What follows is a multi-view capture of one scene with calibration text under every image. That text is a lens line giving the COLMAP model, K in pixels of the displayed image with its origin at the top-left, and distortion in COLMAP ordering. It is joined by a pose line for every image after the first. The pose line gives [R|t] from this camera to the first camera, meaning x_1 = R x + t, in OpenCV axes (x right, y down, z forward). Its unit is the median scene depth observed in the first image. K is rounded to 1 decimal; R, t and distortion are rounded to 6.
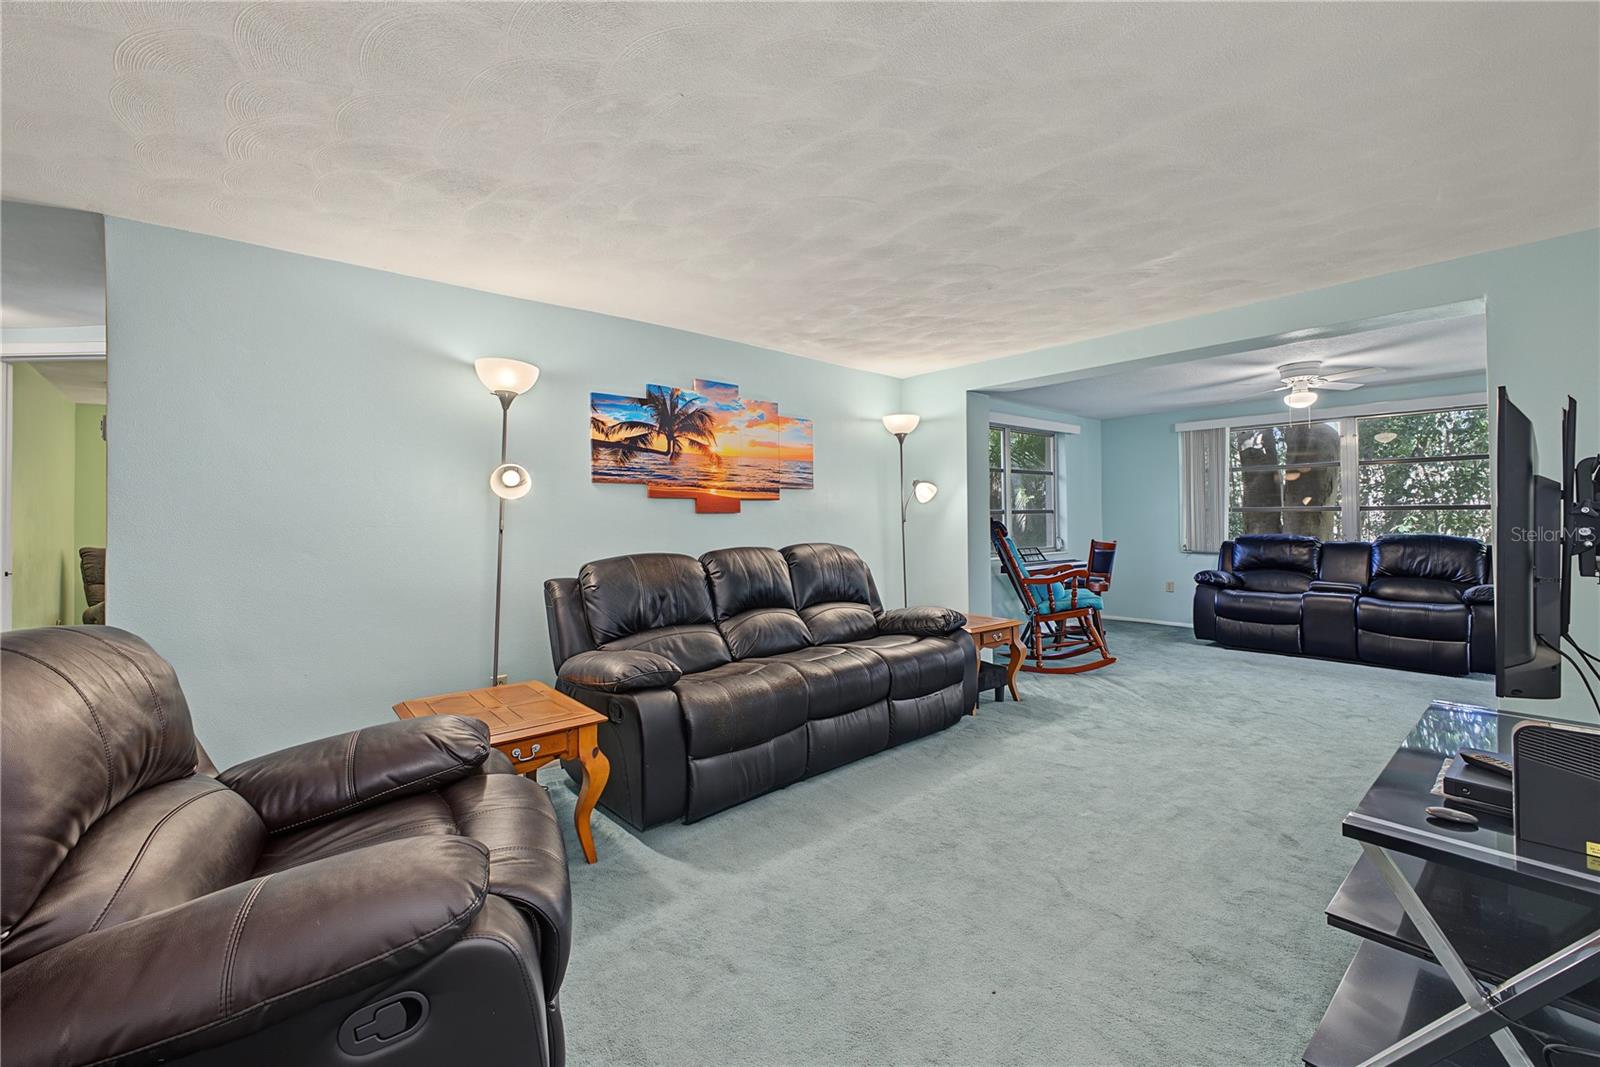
lens RADIAL K [[656.2, 0, 795.2], [0, 656.2, 499.4], [0, 0, 1]] dist [0.000388, -0.000066]
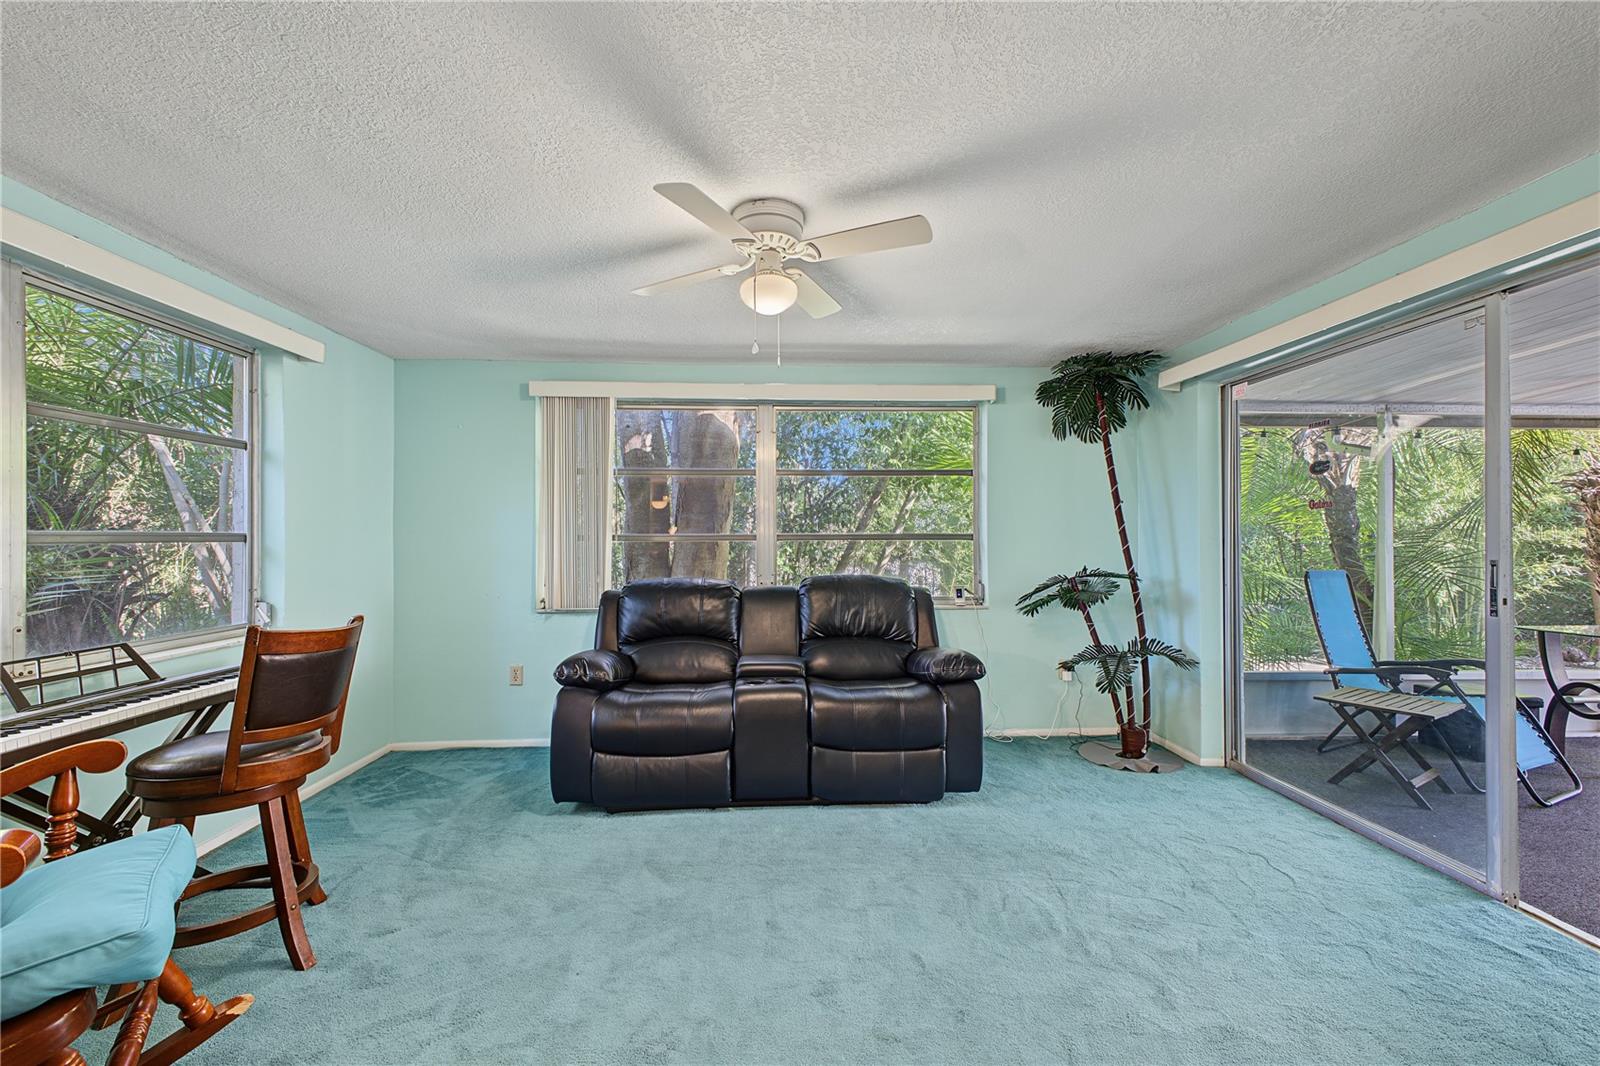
lens RADIAL K [[626.9, 0, 798.8], [0, 626.9, 527.2], [0, 0, 1]] dist [0.002645, 0.000267]
pose [[0.621776, 0.025279, 0.782787, 0.517344], [-0.022180, 0.999646, -0.014664, 0.017959], [-0.782881, -0.008245, 0.622117, 0.832129]]
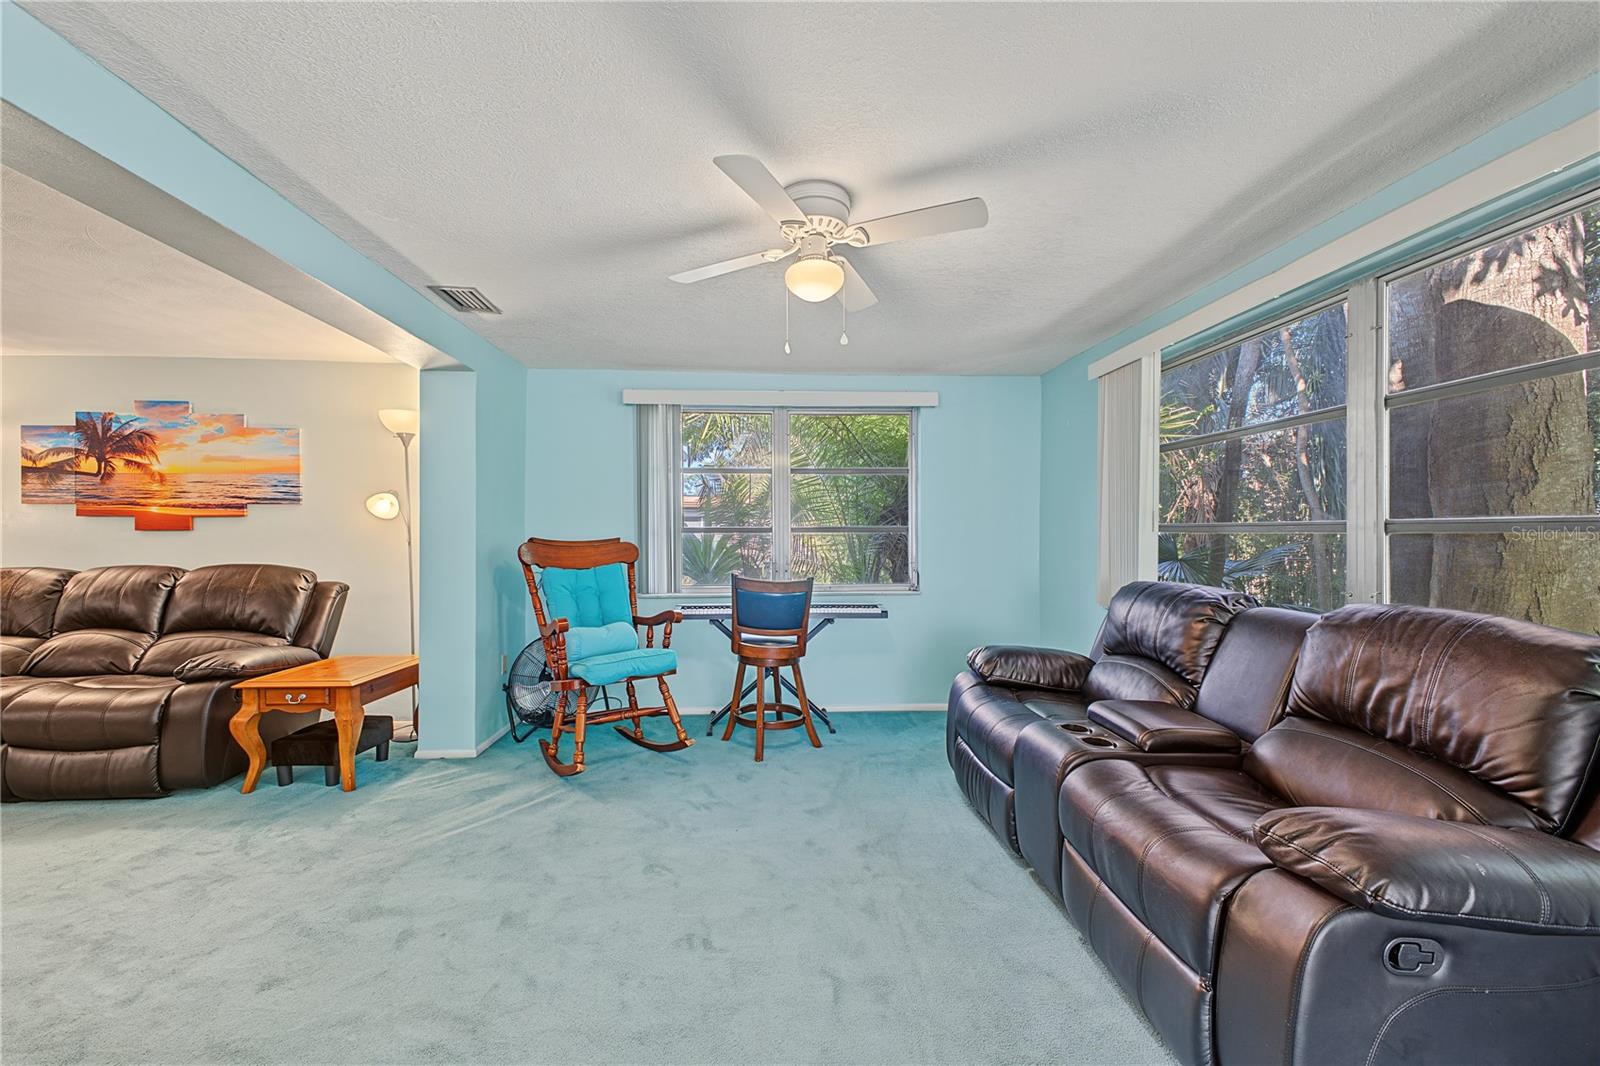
lens RADIAL K [[652.5, 0, 802.5], [0, 652.5, 521.1], [0, 0, 1]] dist [-0.001480, -0.000306]
pose [[0.802414, 0.003191, -0.596759, 1.199373], [0.010865, 0.999742, 0.019956, -0.002607], [0.596669, -0.022497, 0.802172, 0.734584]]
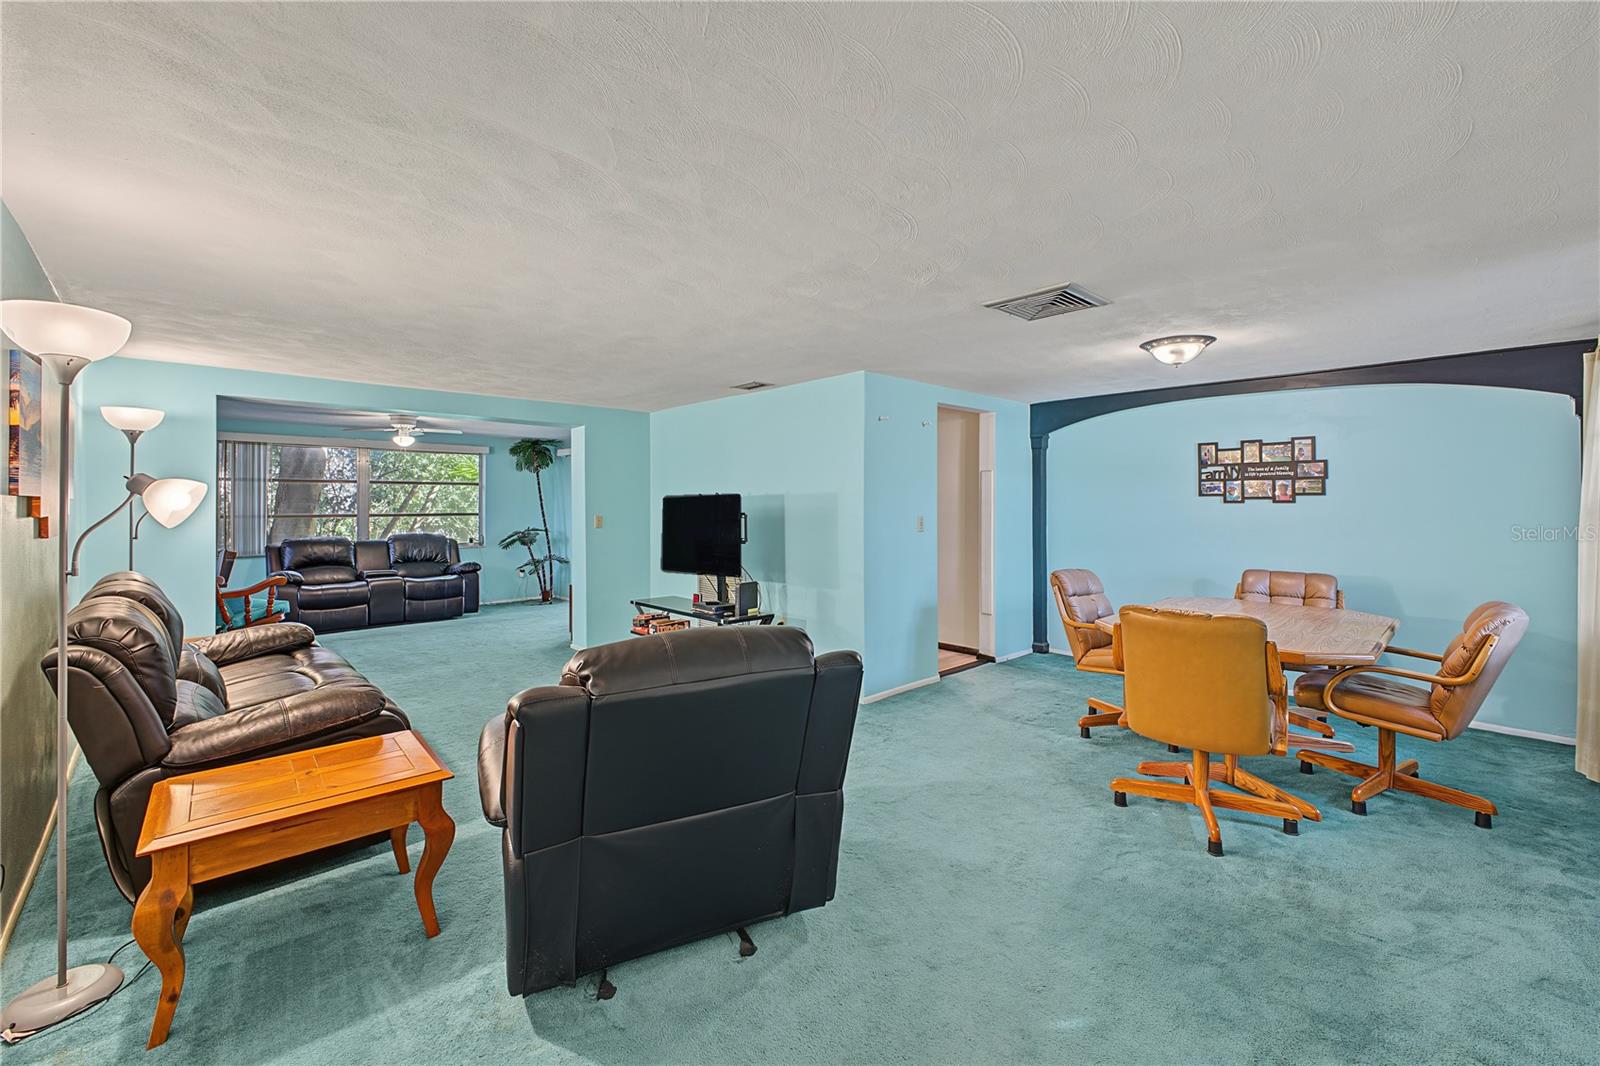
lens RADIAL K [[650.6, 0, 802.7], [0, 650.6, 505.2], [0, 0, 1]] dist [0.000601, 0.000035]
pose [[-0.040036, 0.007726, 0.999168, -0.772464], [-0.019591, 0.999772, -0.008515, -0.020755], [-0.999006, -0.019915, -0.039875, 0.228237]]
